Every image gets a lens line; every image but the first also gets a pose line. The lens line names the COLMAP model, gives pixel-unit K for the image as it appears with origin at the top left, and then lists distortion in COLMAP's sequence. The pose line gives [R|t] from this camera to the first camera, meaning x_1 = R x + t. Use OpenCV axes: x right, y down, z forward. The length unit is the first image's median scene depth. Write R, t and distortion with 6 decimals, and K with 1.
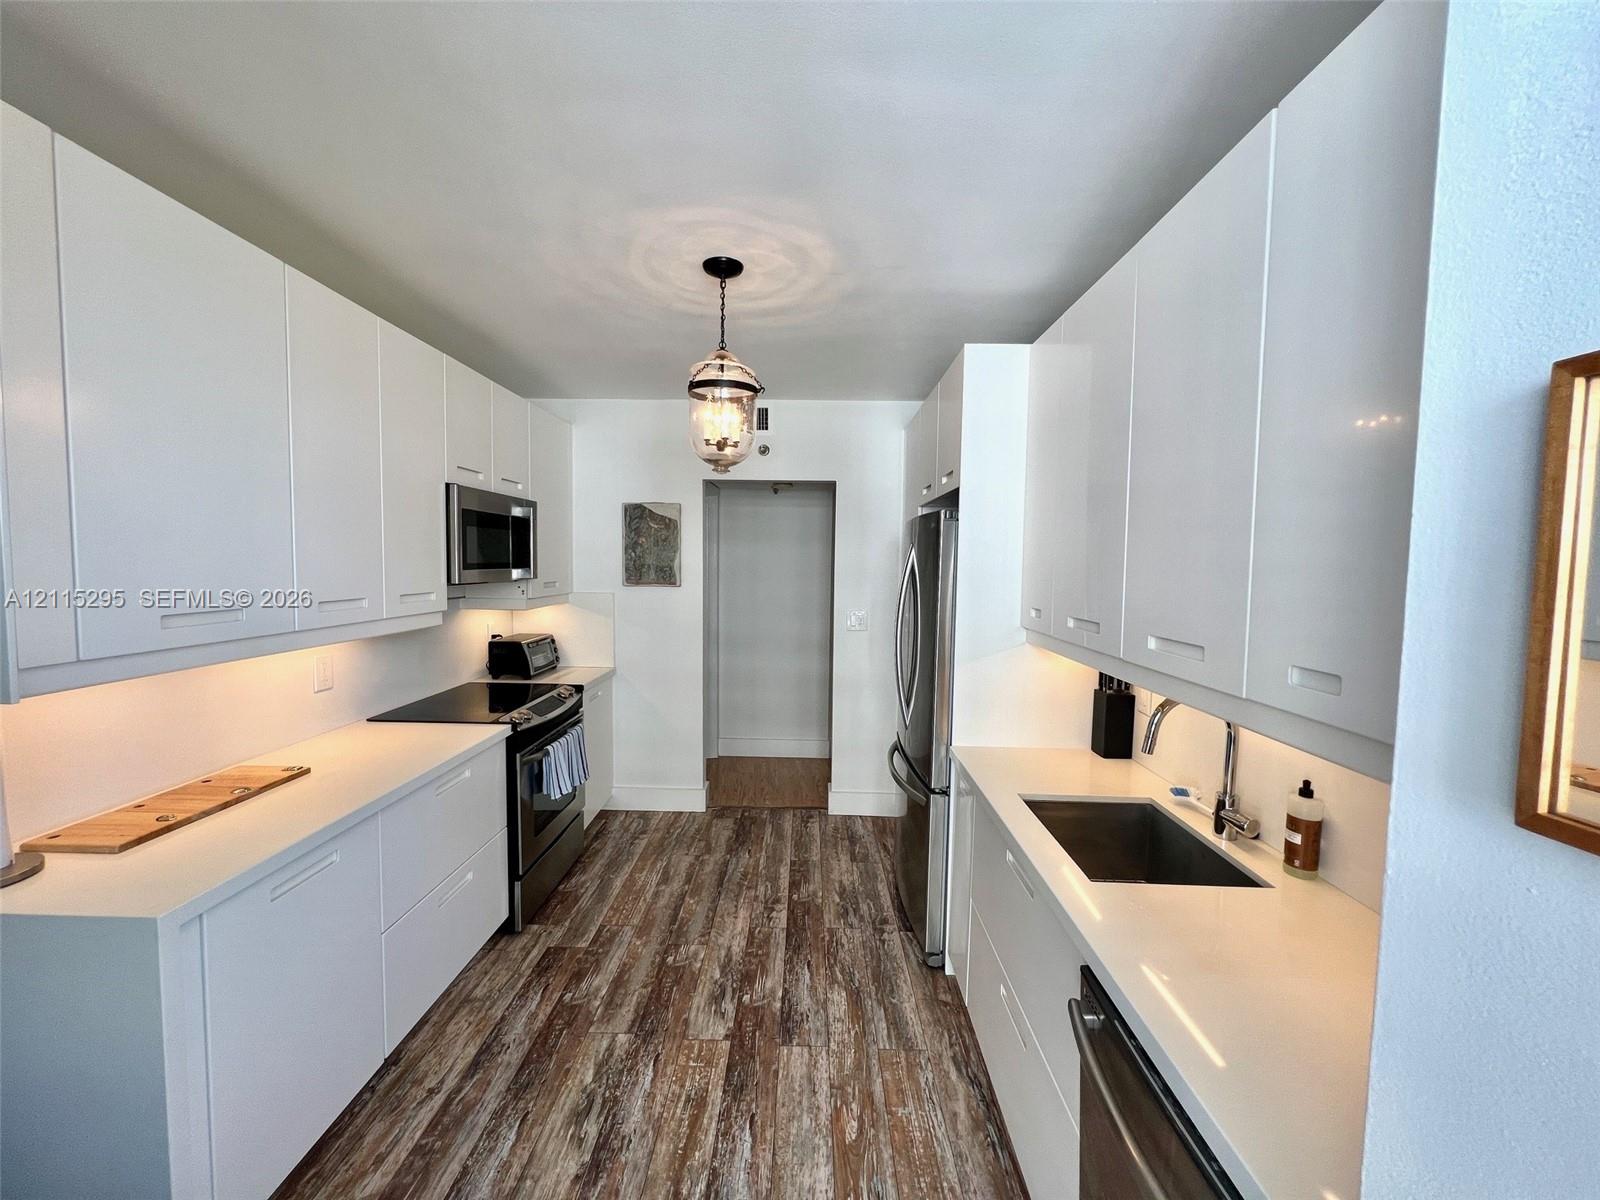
lens RADIAL K [[639.7, 0, 800.0], [0, 639.7, 600.0], [0, 0, 1]] dist [0.001116, 0.000284]
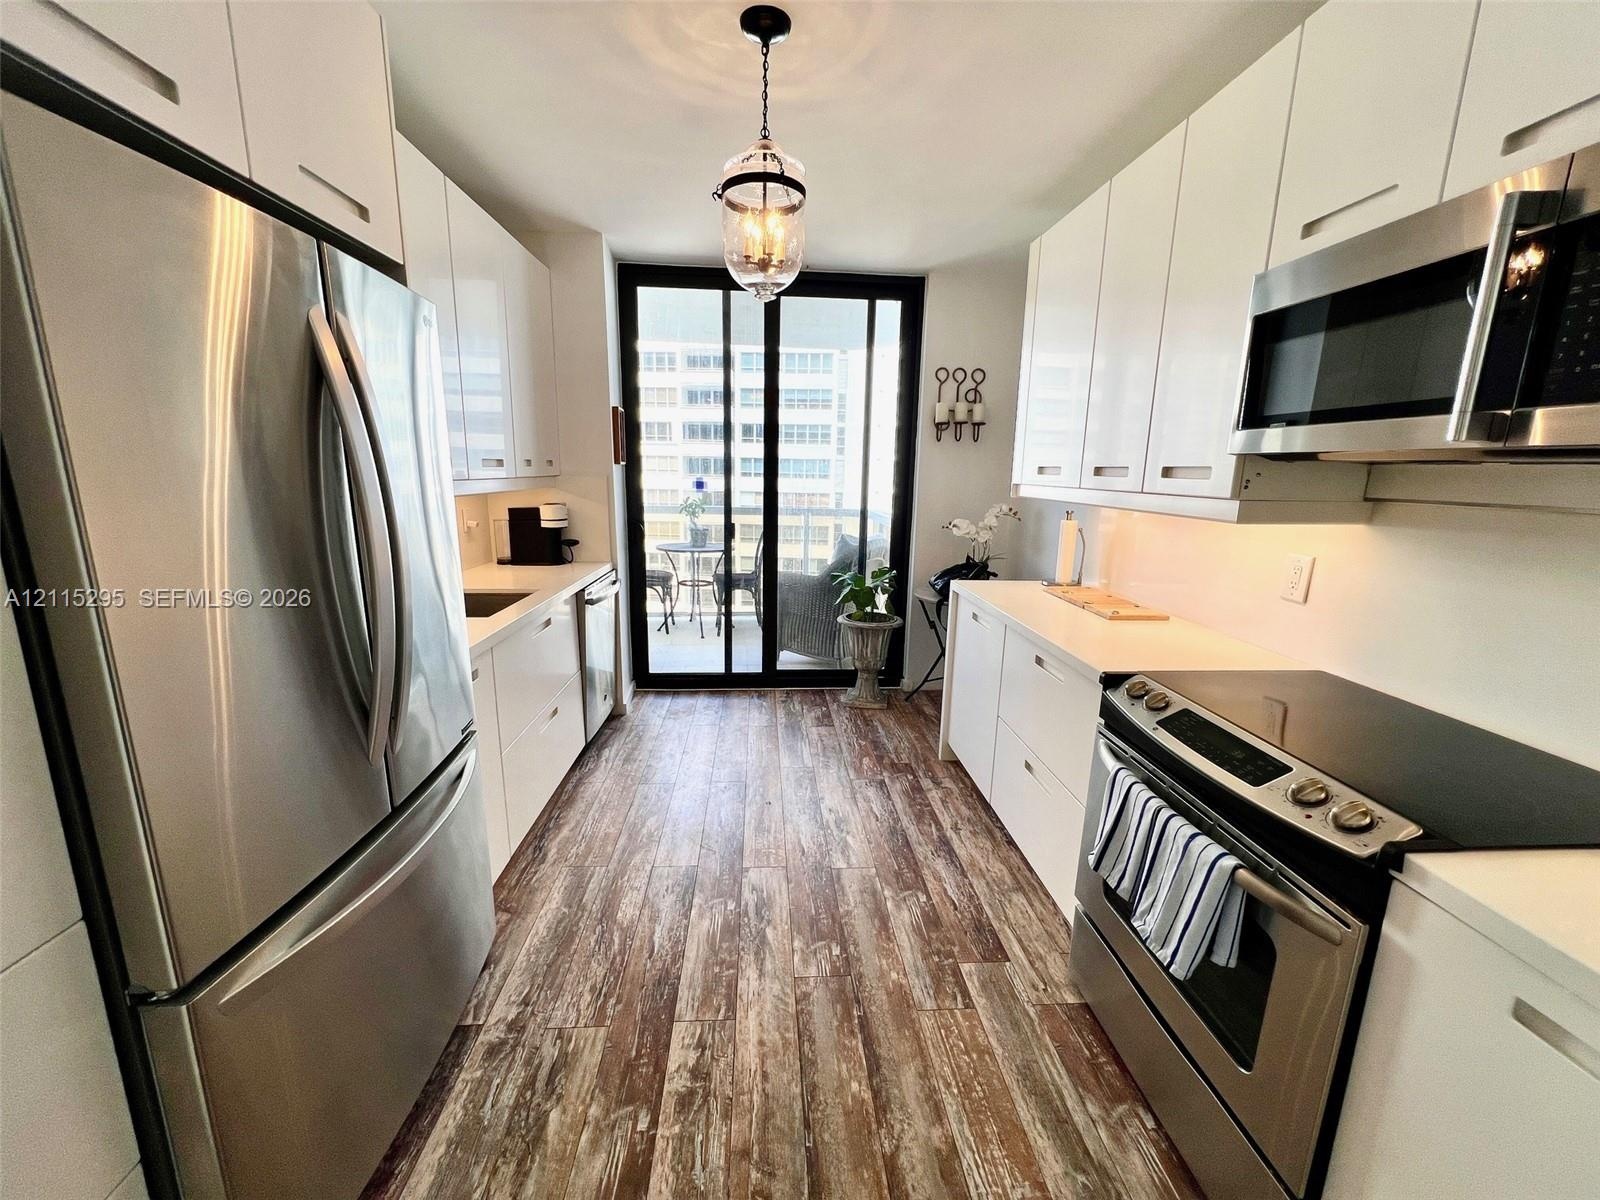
lens RADIAL K [[639.7, 0, 800.0], [0, 639.7, 600.0], [0, 0, 1]] dist [0.001116, 0.000284]
pose [[-0.996622, -0.017602, -0.080218, -0.101440], [-0.038173, 0.964120, 0.262707, -0.040157], [0.072716, 0.264882, -0.961535, 1.779664]]
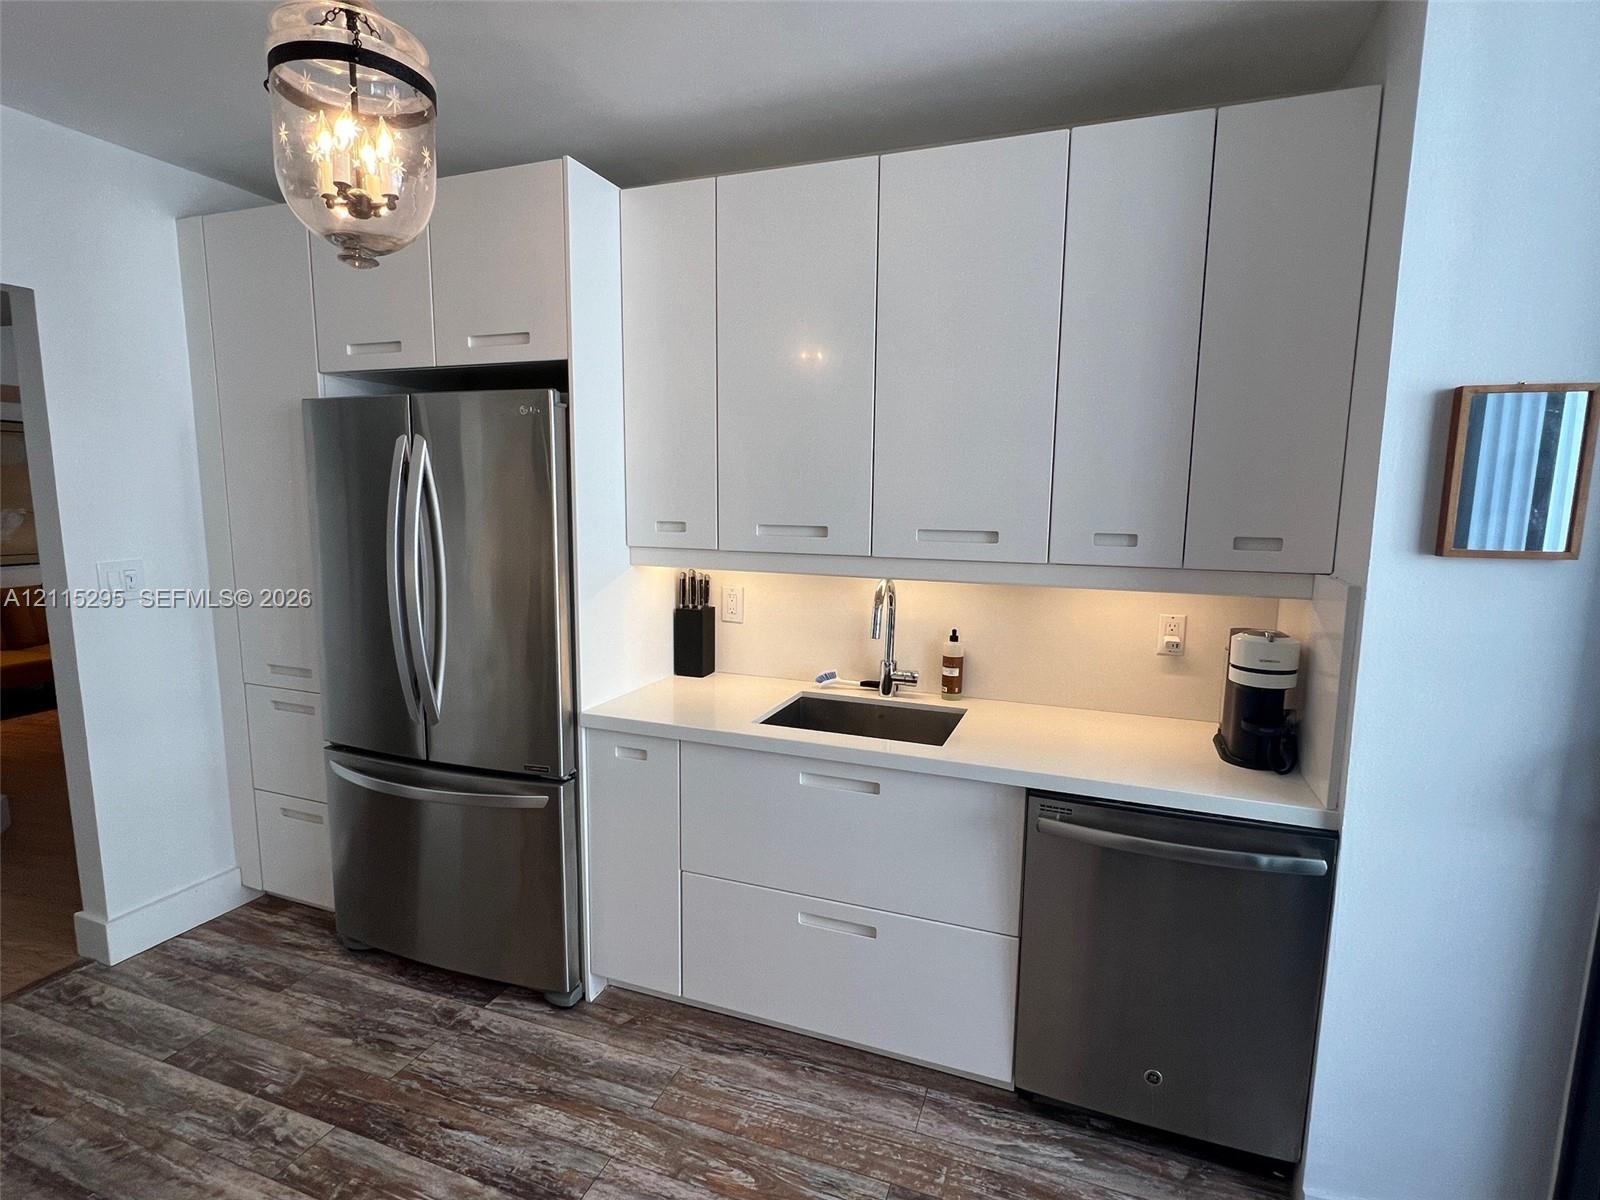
lens RADIAL K [[809.2, 0, 803.5], [0, 809.2, 604.6], [0, 0, 1]] dist [-0.001744, -0.000025]
pose [[0.334109, -0.144853, 0.931337, -0.569559], [0.053442, 0.989442, 0.134718, -0.012164], [-0.941018, 0.004762, 0.338322, 0.451830]]
